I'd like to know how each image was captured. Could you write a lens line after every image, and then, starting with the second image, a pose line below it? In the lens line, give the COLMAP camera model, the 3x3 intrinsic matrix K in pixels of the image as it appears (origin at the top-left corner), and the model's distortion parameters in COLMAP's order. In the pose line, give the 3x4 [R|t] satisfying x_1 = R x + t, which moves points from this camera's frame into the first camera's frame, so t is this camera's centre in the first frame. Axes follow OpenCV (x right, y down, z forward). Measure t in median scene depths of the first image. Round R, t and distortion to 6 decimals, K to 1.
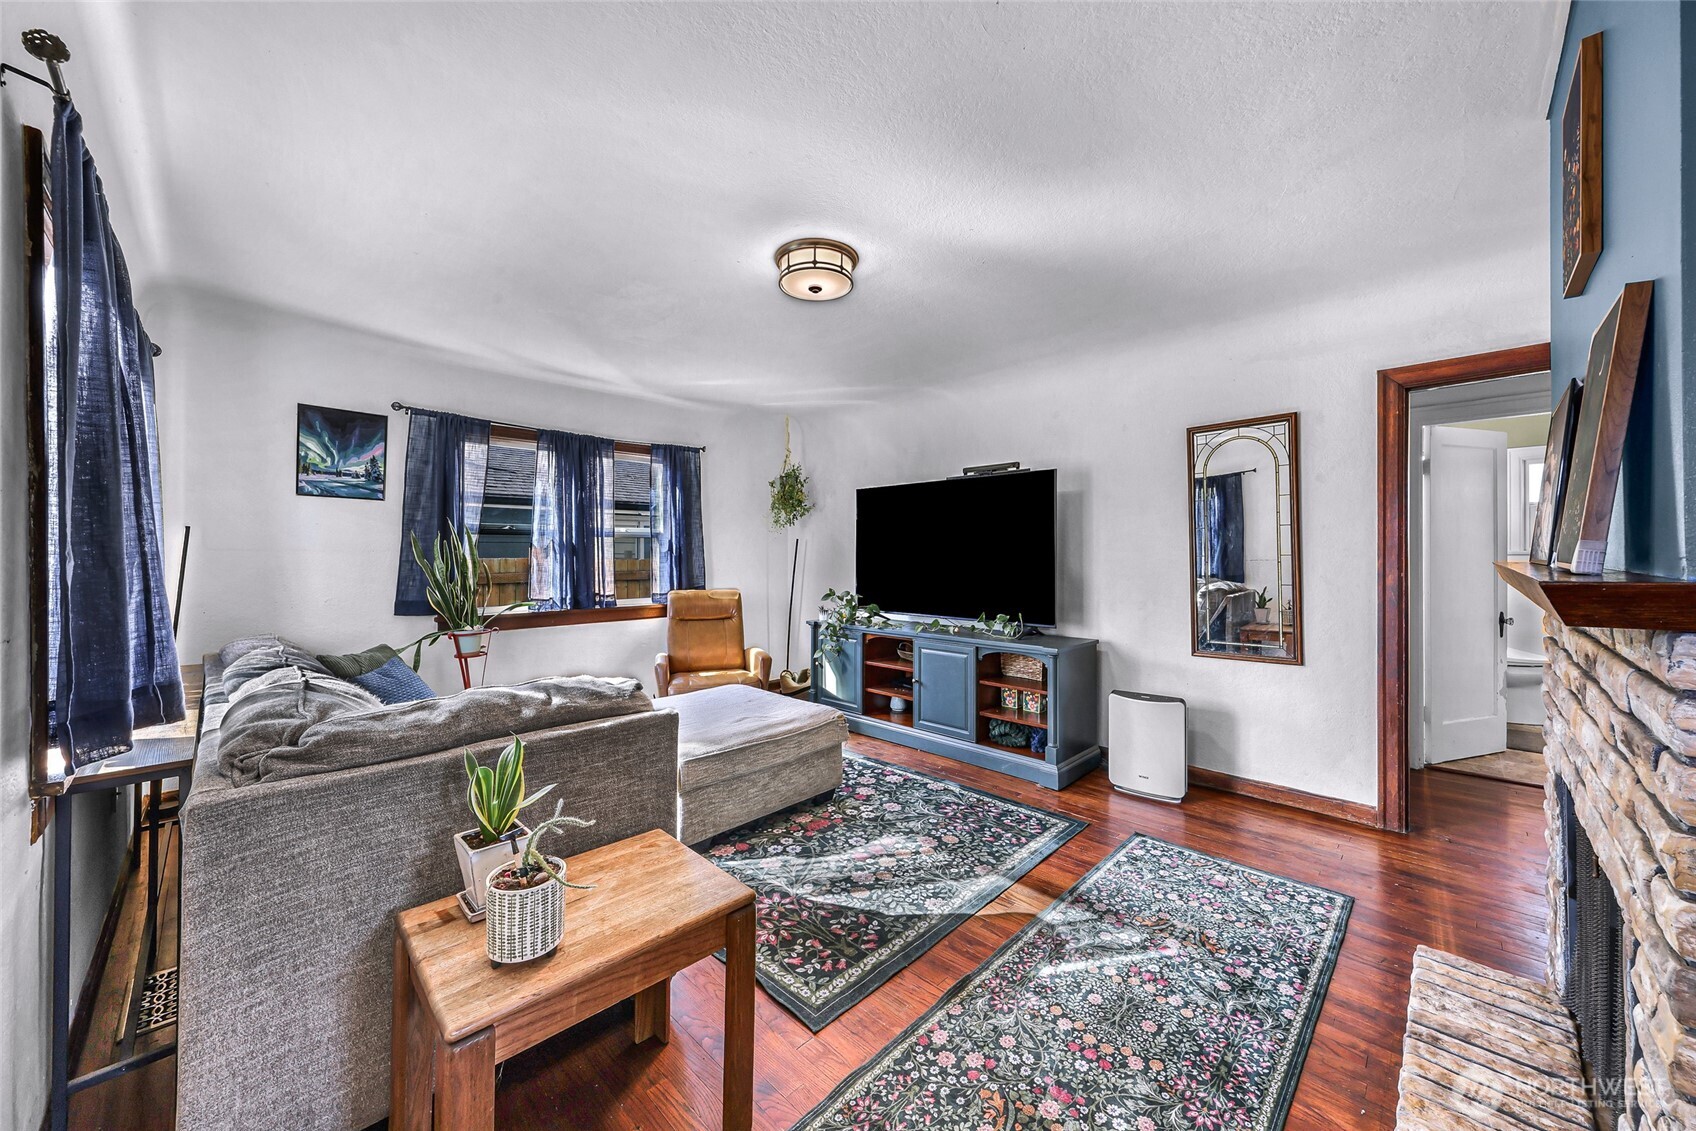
lens RADIAL K [[605.9, 0, 860.1], [0, 605.9, 554.1], [0, 0, 1]] dist [0.005255, -0.000470]
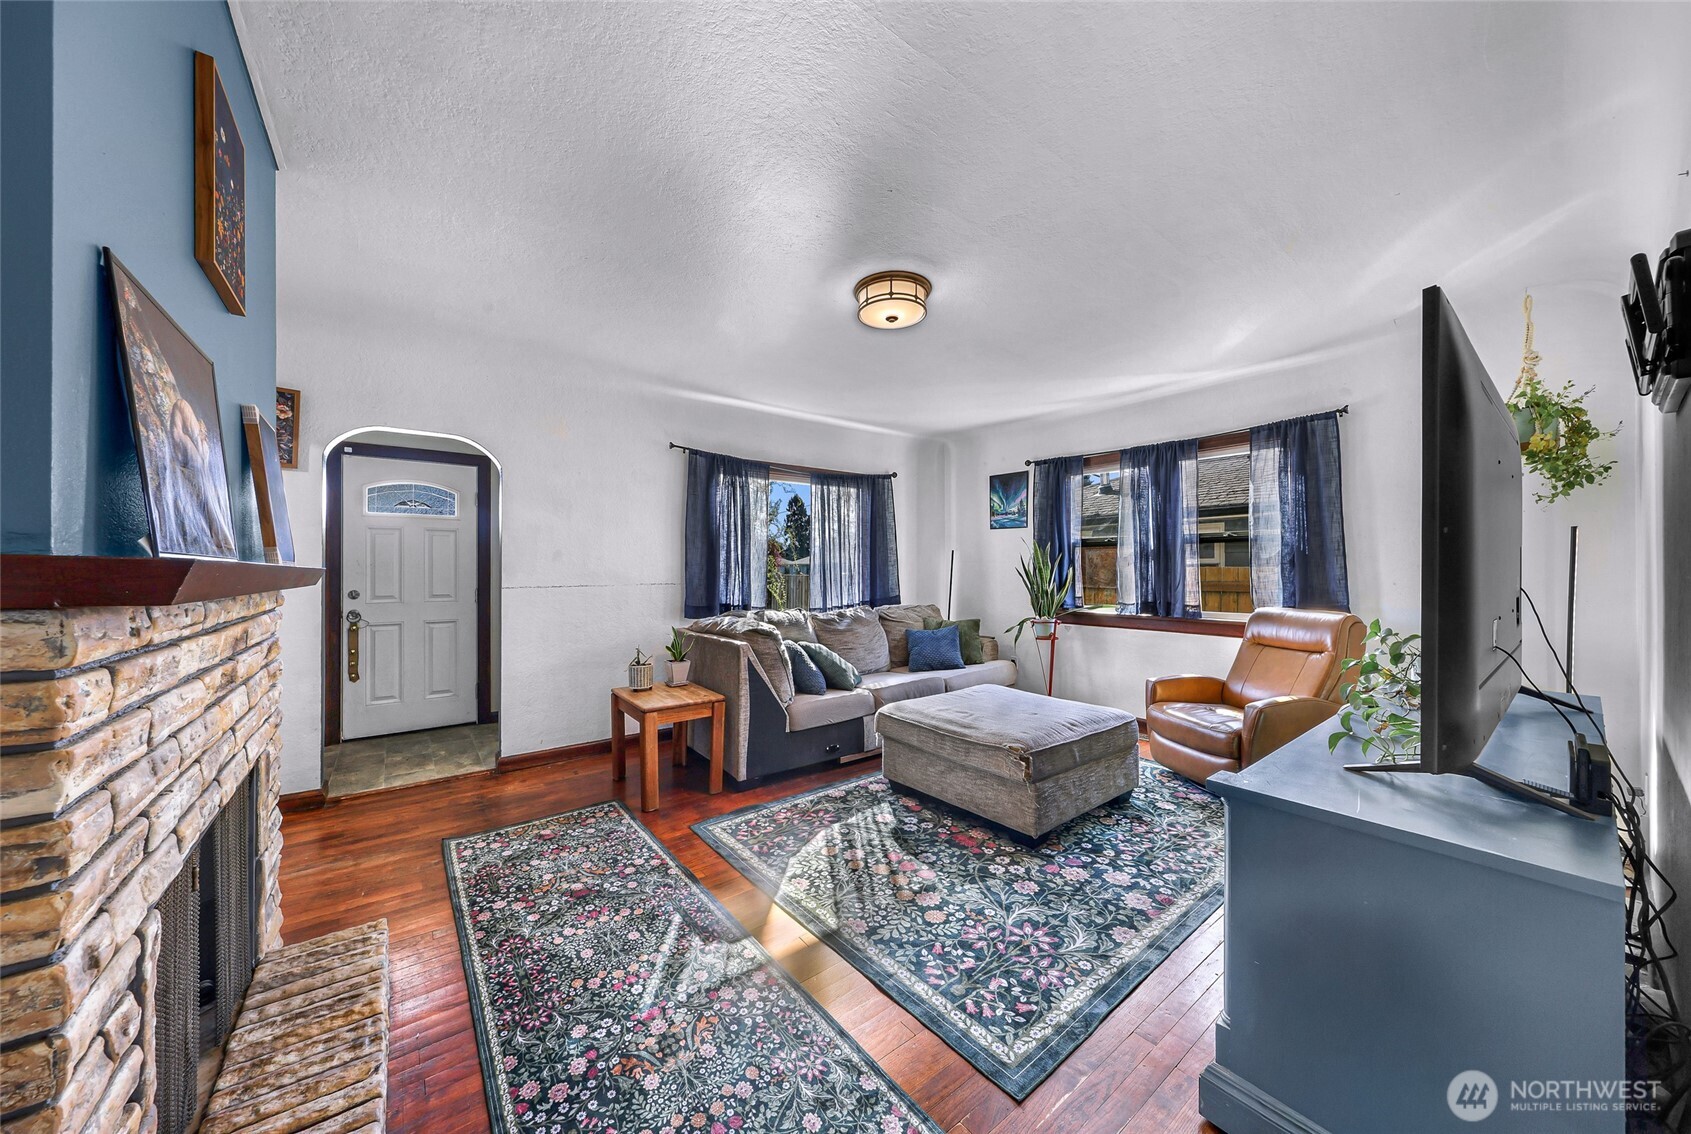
lens RADIAL K [[598.3, 0, 859.0], [0, 598.3, 565.3], [0, 0, 1]] dist [0.001932, 0.000041]
pose [[-0.129531, -0.006475, -0.991554, 0.749771], [0.001873, 0.999975, -0.006775, 0.014171], [0.991574, -0.002734, -0.129515, 0.802521]]
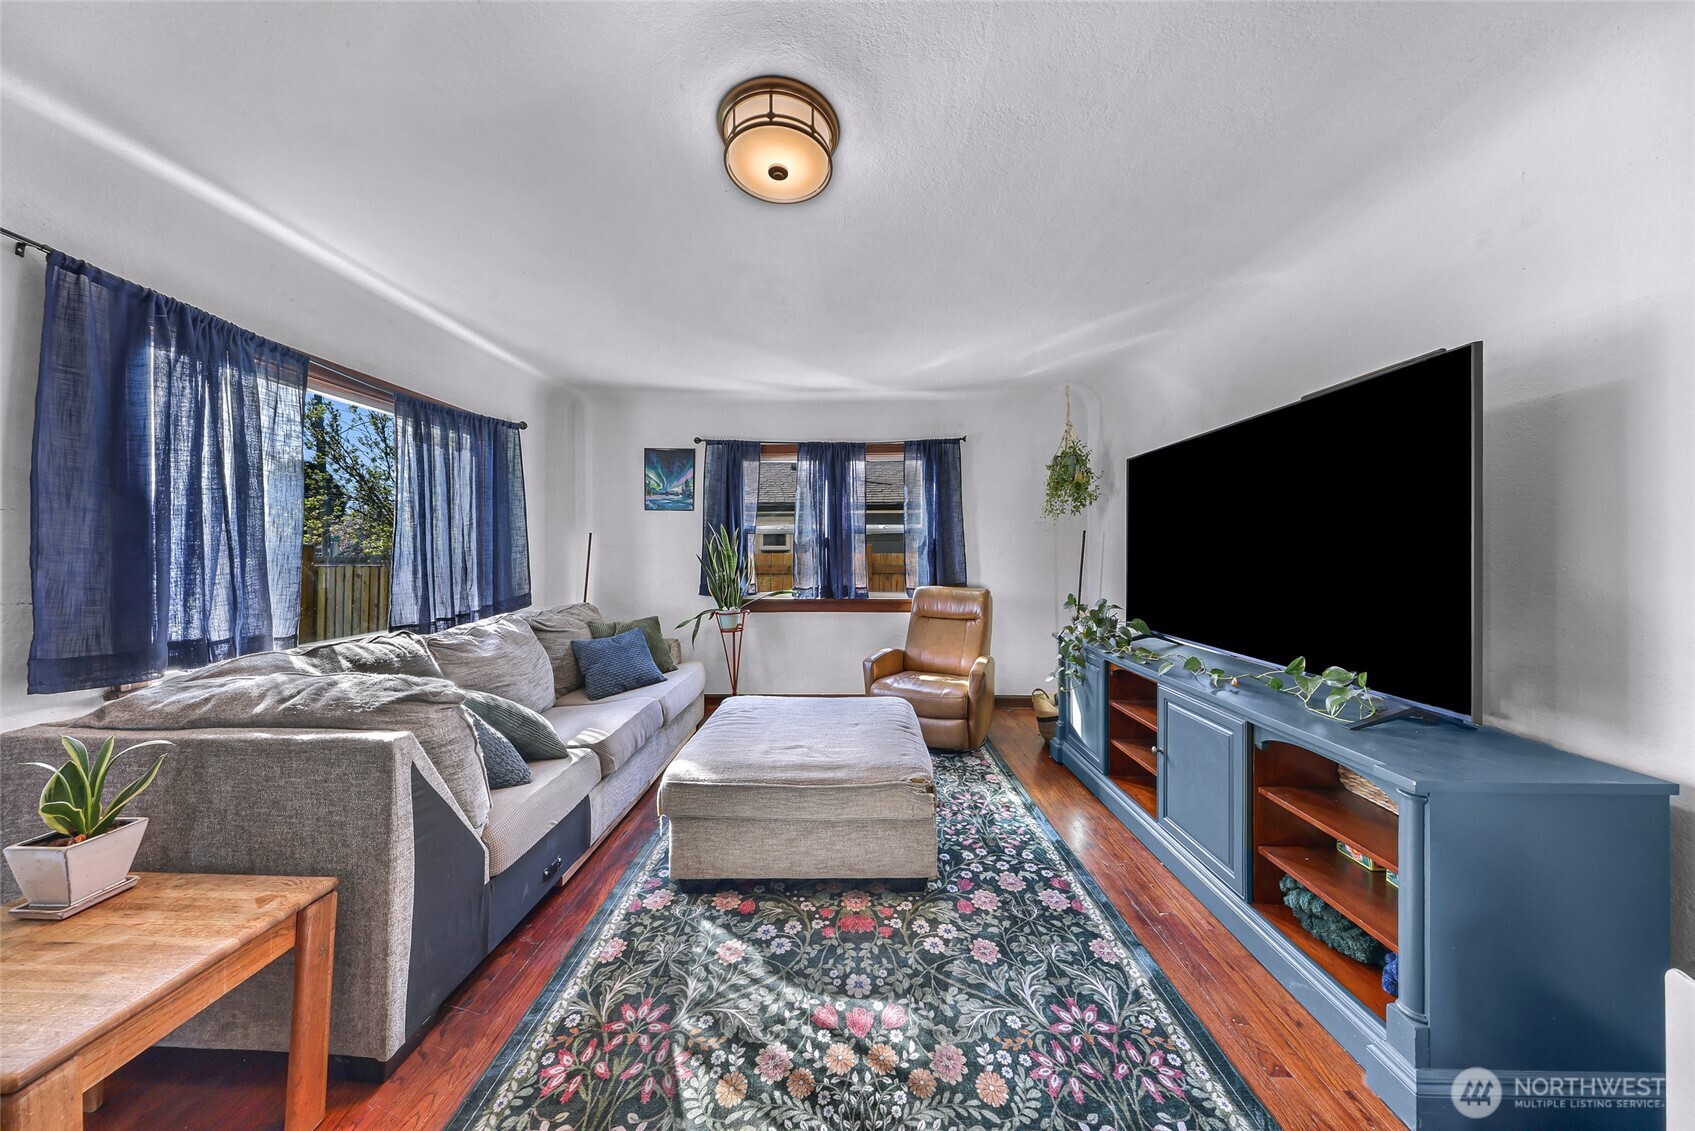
lens RADIAL K [[514.6, 0, 854.0], [0, 514.6, 548.9], [0, 0, 1]] dist [0.006897, -0.000081]
pose [[0.684987, -0.004852, -0.728539, 0.316466], [0.002410, 0.999987, -0.004394, 0.003658], [0.728552, 0.001254, 0.684990, 0.483141]]
